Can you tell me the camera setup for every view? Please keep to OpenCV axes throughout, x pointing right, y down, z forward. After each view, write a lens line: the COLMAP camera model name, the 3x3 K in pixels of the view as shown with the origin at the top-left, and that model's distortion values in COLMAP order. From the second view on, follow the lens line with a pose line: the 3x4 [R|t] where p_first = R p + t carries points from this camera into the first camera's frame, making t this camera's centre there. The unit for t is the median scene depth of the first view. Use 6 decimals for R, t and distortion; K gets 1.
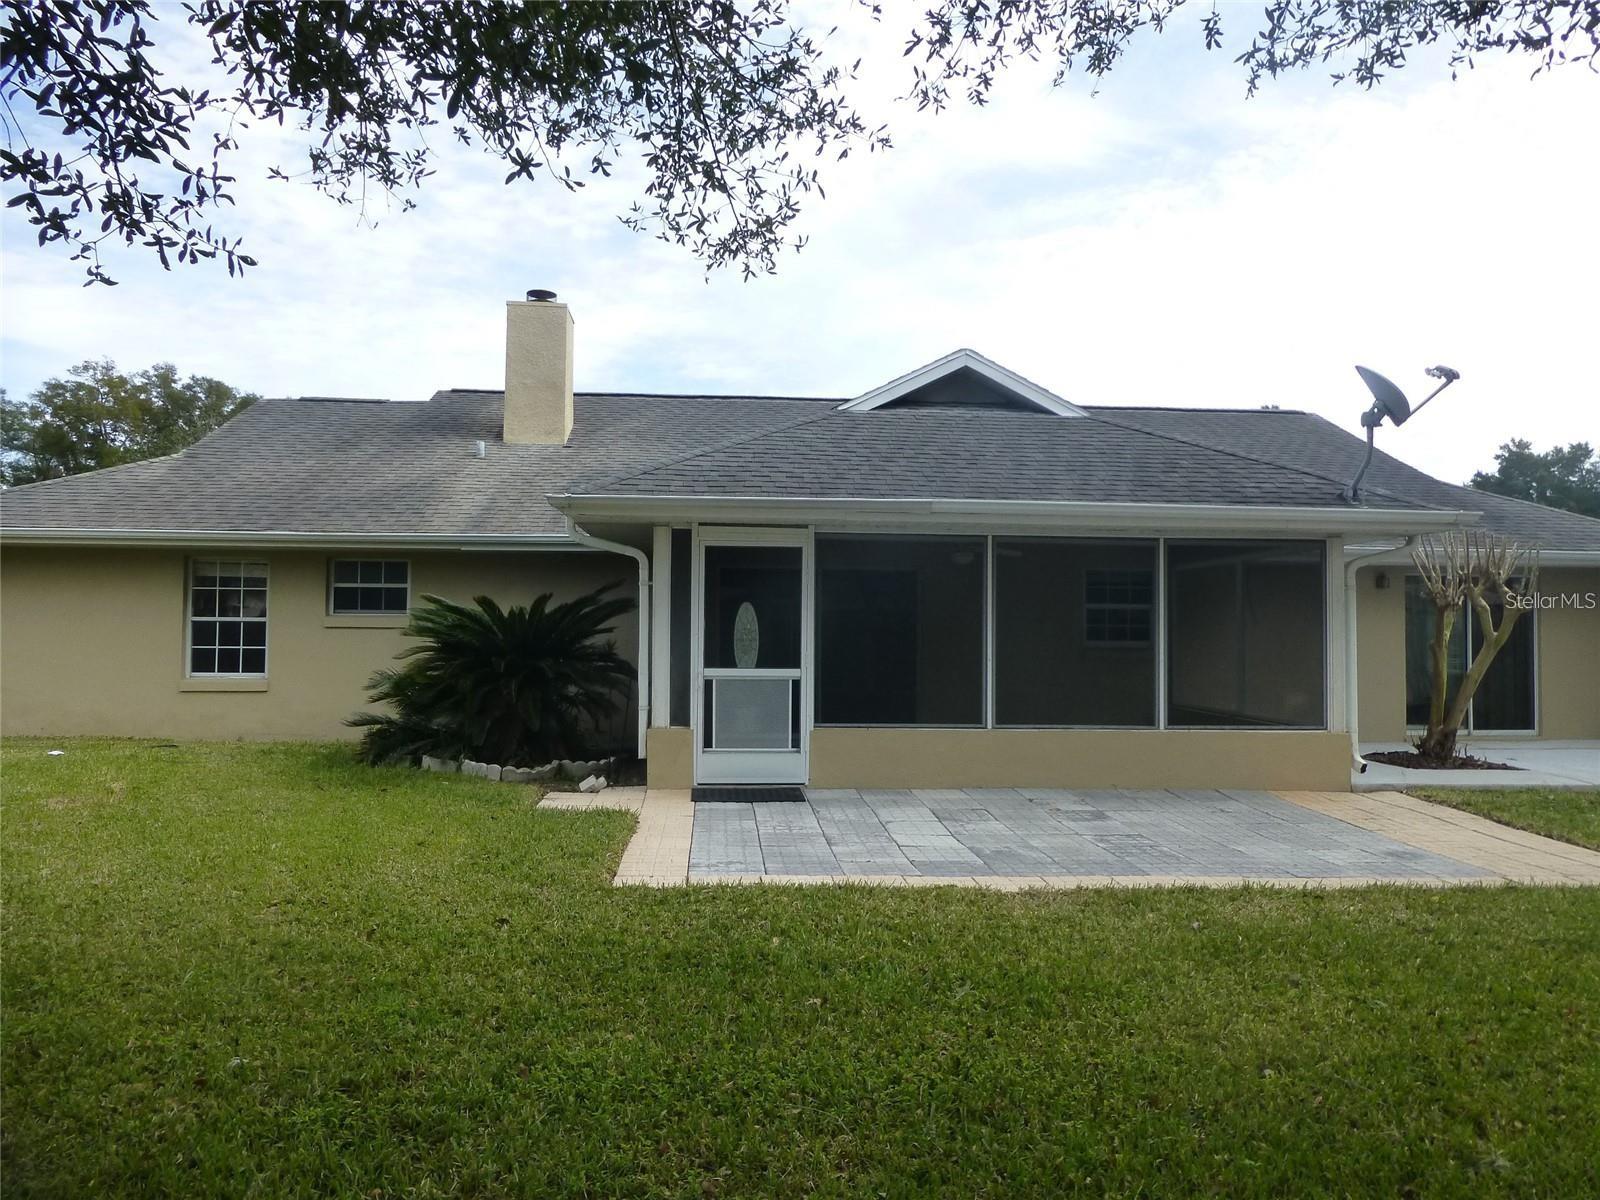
lens RADIAL K [[1109.9, 0, 800.0], [0, 1109.9, 600.0], [0, 0, 1]] dist [-0.006135, -0.002234]
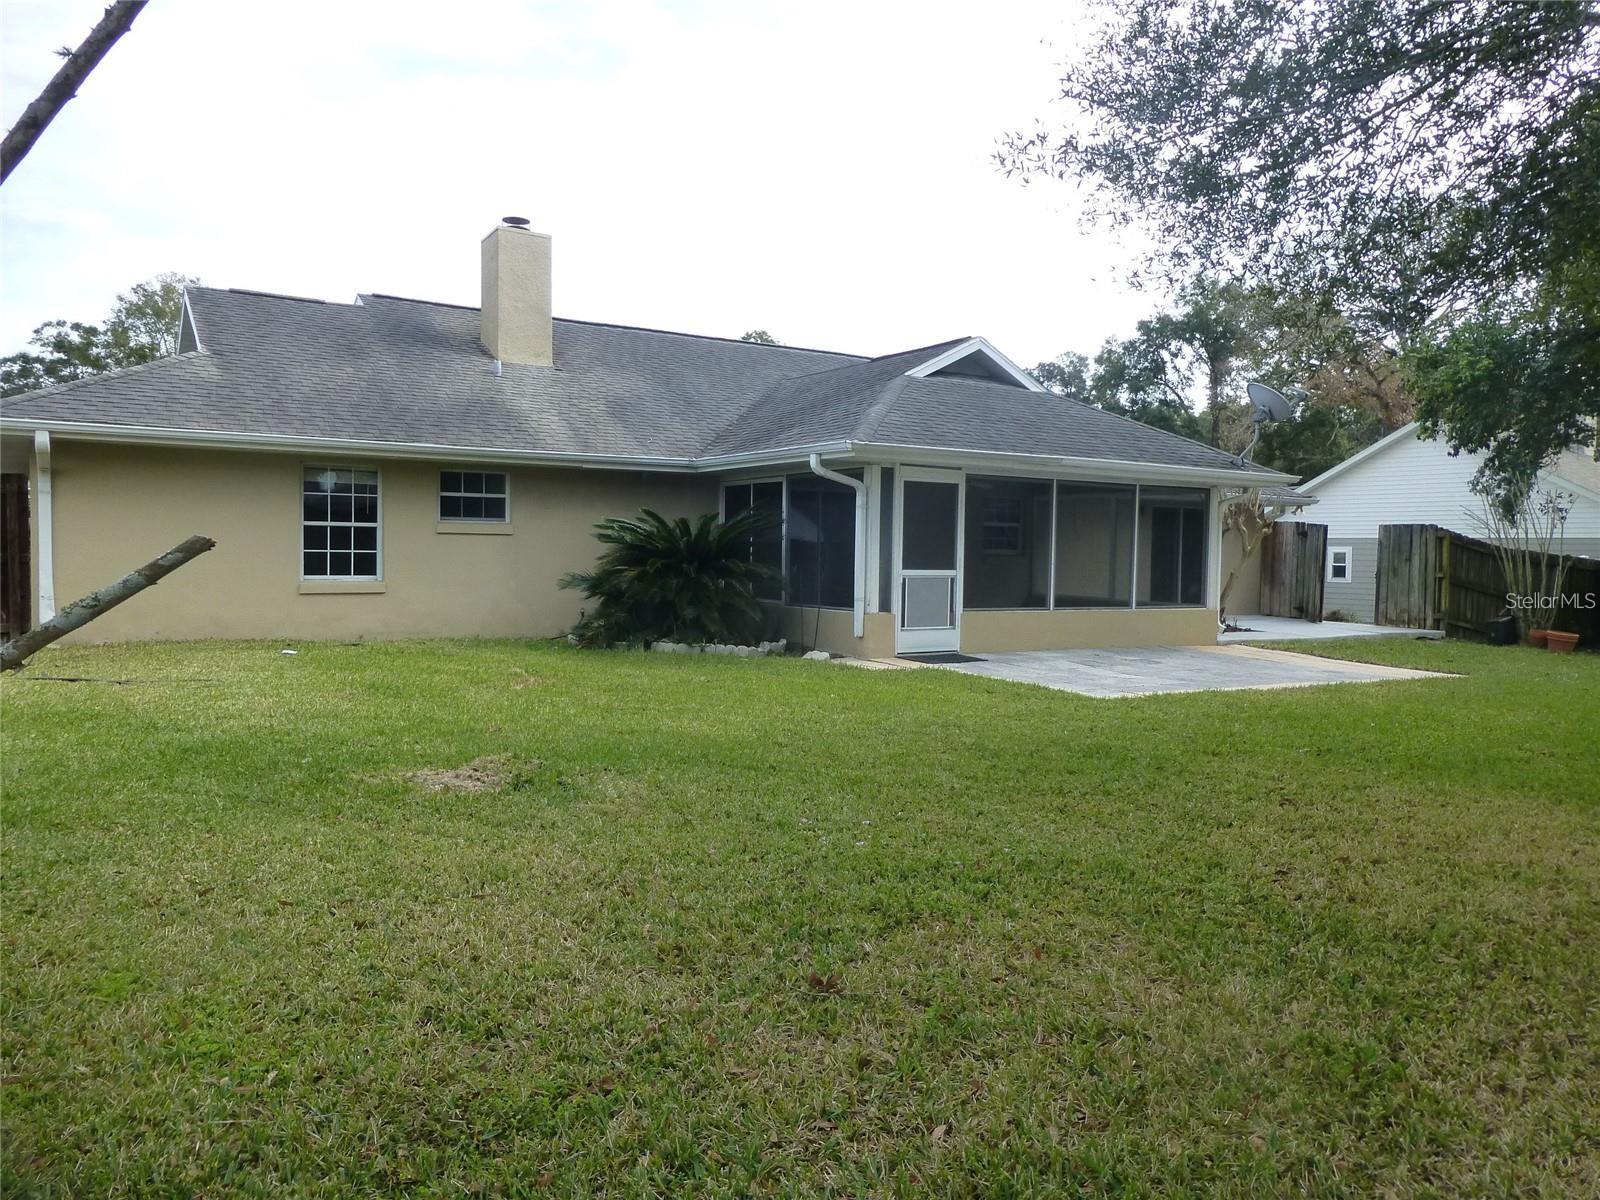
lens RADIAL K [[1109.9, 0, 800.0], [0, 1109.9, 600.0], [0, 0, 1]] dist [-0.006135, -0.002234]
pose [[0.892286, -0.014011, 0.451254, -0.610815], [-0.025658, 0.996329, 0.081670, -0.007810], [-0.450742, -0.084451, 0.888651, -0.126801]]
